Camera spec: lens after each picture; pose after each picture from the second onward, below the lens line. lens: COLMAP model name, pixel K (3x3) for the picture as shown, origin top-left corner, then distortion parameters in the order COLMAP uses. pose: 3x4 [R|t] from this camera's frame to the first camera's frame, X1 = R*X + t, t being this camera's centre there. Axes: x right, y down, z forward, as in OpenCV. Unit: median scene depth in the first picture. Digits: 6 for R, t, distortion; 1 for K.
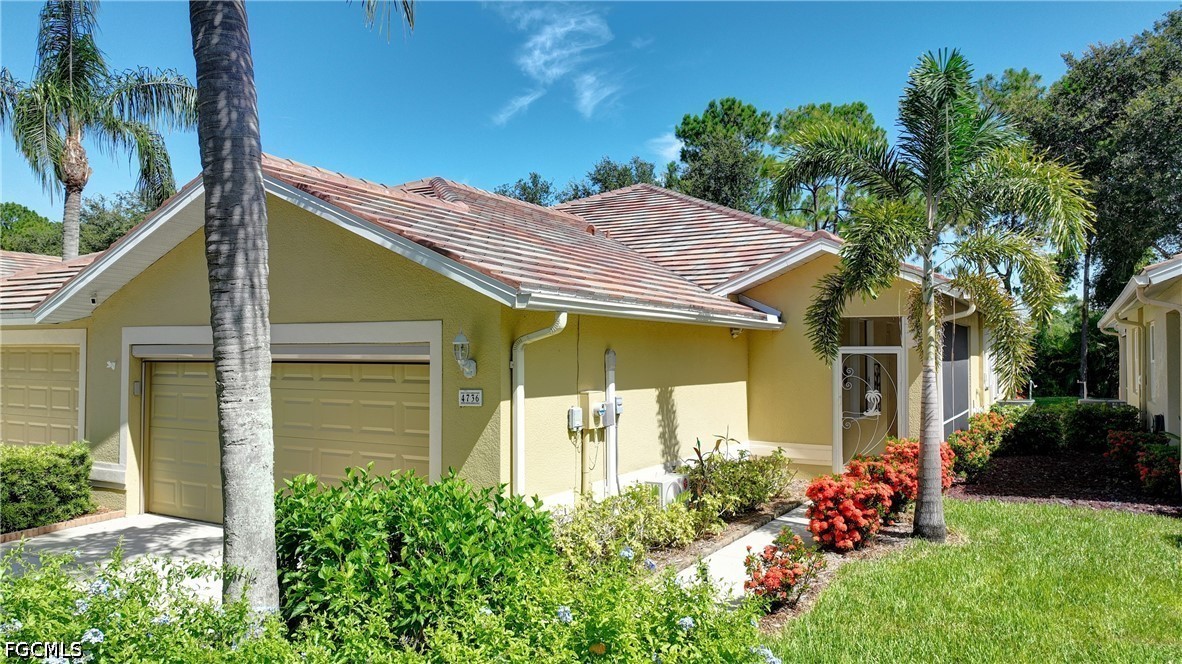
lens RADIAL K [[830.7, 0, 589.2], [0, 830.7, 331.4], [0, 0, 1]] dist [0.005767, -0.001839]
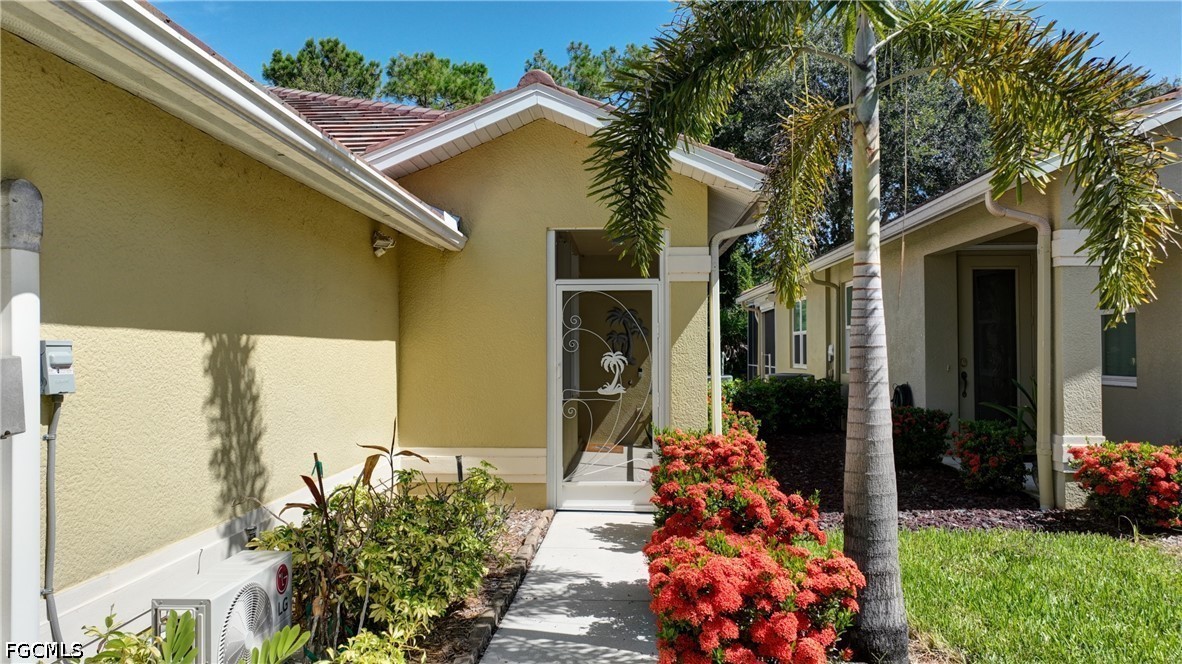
lens RADIAL K [[830.7, 0, 594.7], [0, 830.7, 329.4], [0, 0, 1]] dist [0.005767, -0.001839]
pose [[0.884751, 0.006396, 0.466020, 0.049519], [-0.006535, 0.999978, -0.001316, 0.053480], [-0.466018, -0.001881, 0.884773, 0.462190]]
